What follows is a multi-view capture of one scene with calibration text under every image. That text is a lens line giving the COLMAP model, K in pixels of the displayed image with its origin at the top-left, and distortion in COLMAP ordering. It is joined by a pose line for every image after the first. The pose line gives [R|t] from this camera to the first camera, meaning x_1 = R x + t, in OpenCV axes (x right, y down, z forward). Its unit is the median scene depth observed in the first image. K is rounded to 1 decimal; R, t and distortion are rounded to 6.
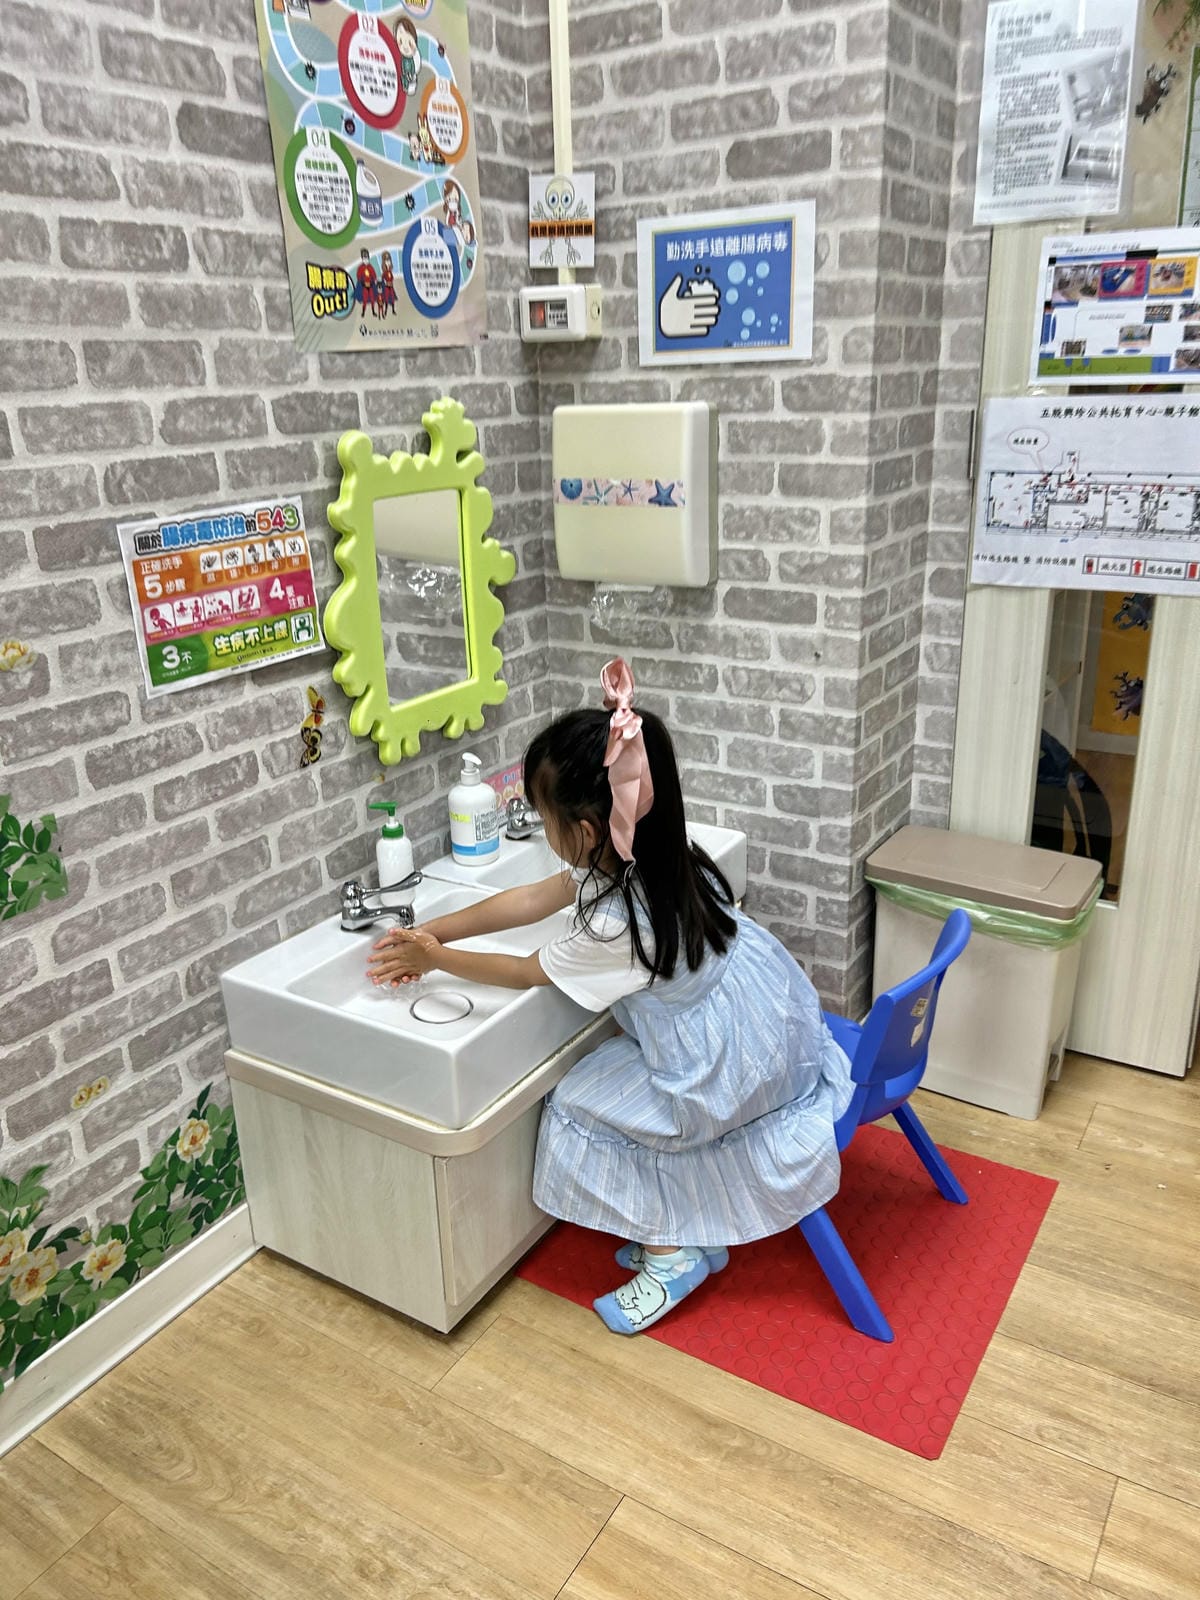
lens RADIAL K [[1215.6, 0, 607.6], [0, 1215.6, 797.2], [0, 0, 1]] dist [0.067348, -0.055552]
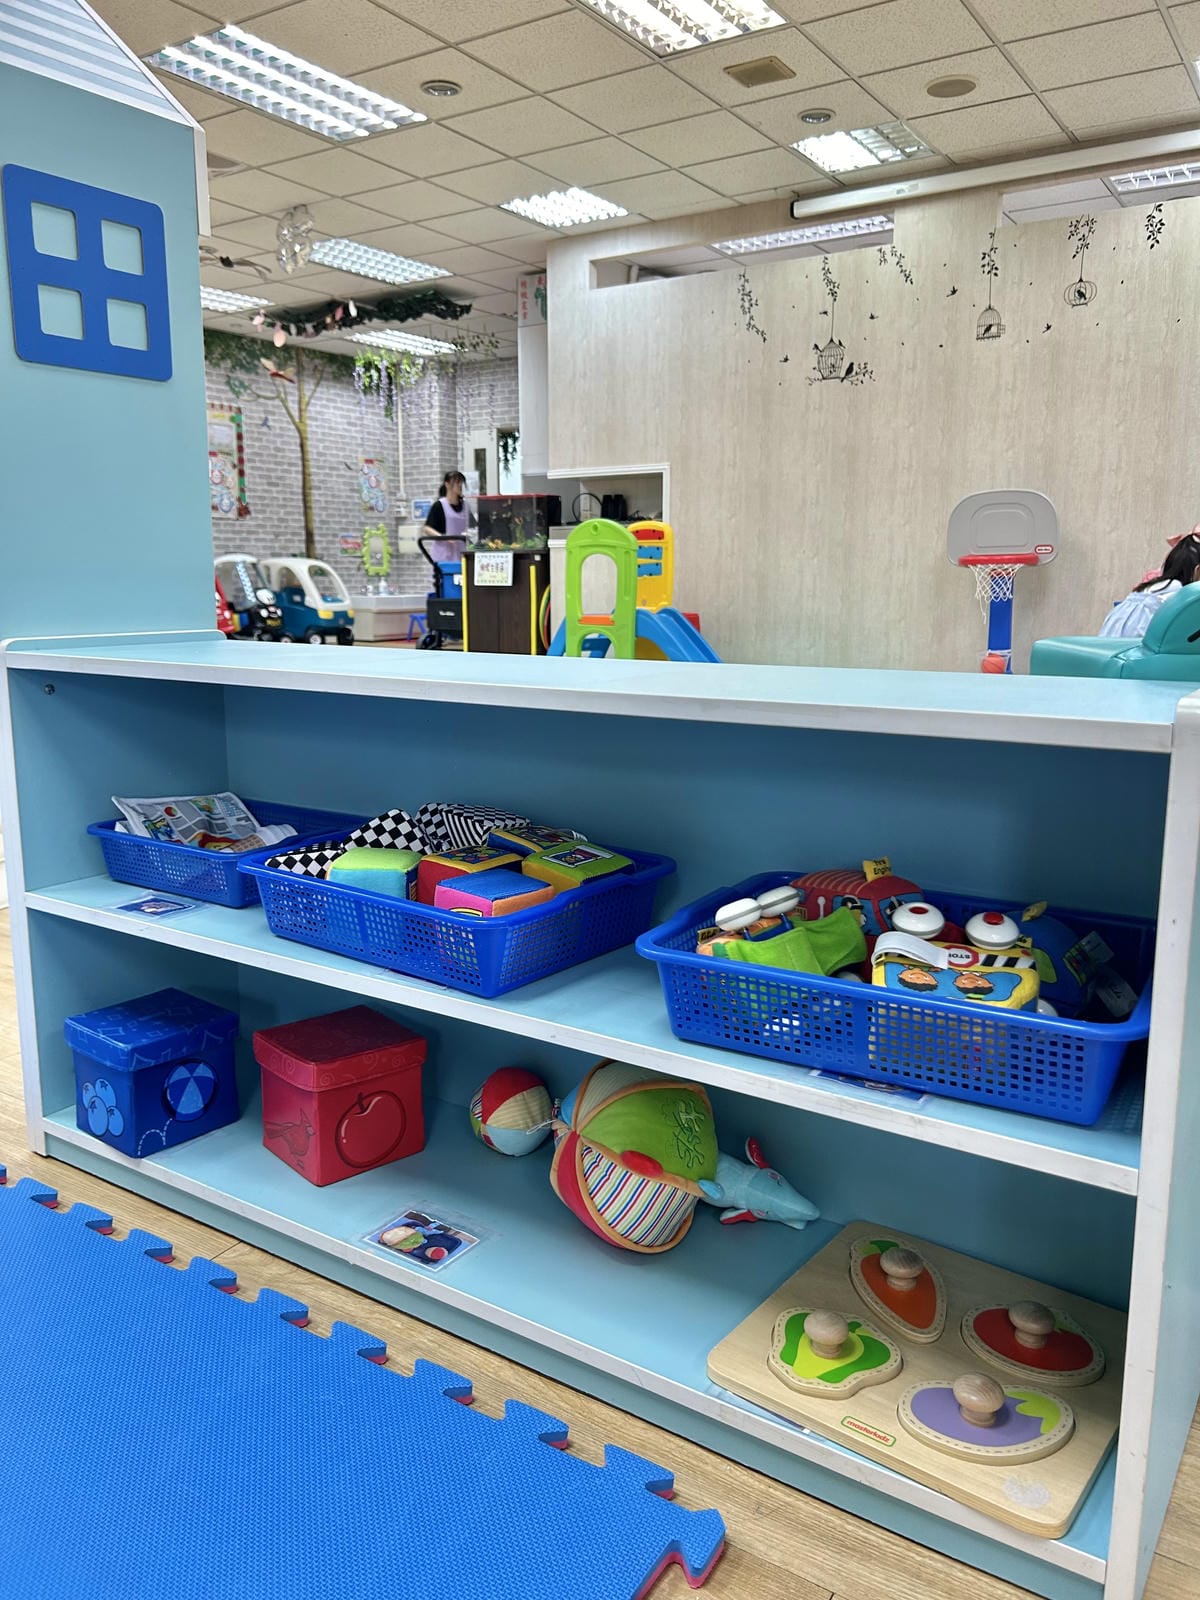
lens RADIAL K [[1215.6, 0, 597.3], [0, 1215.6, 794.3], [0, 0, 1]] dist [0.067348, -0.055552]
pose [[0.999612, 0.027309, -0.005484, 1.225380], [-0.027838, 0.986242, -0.162949, 2.386036], [0.000959, 0.163039, 0.986619, -5.831983]]
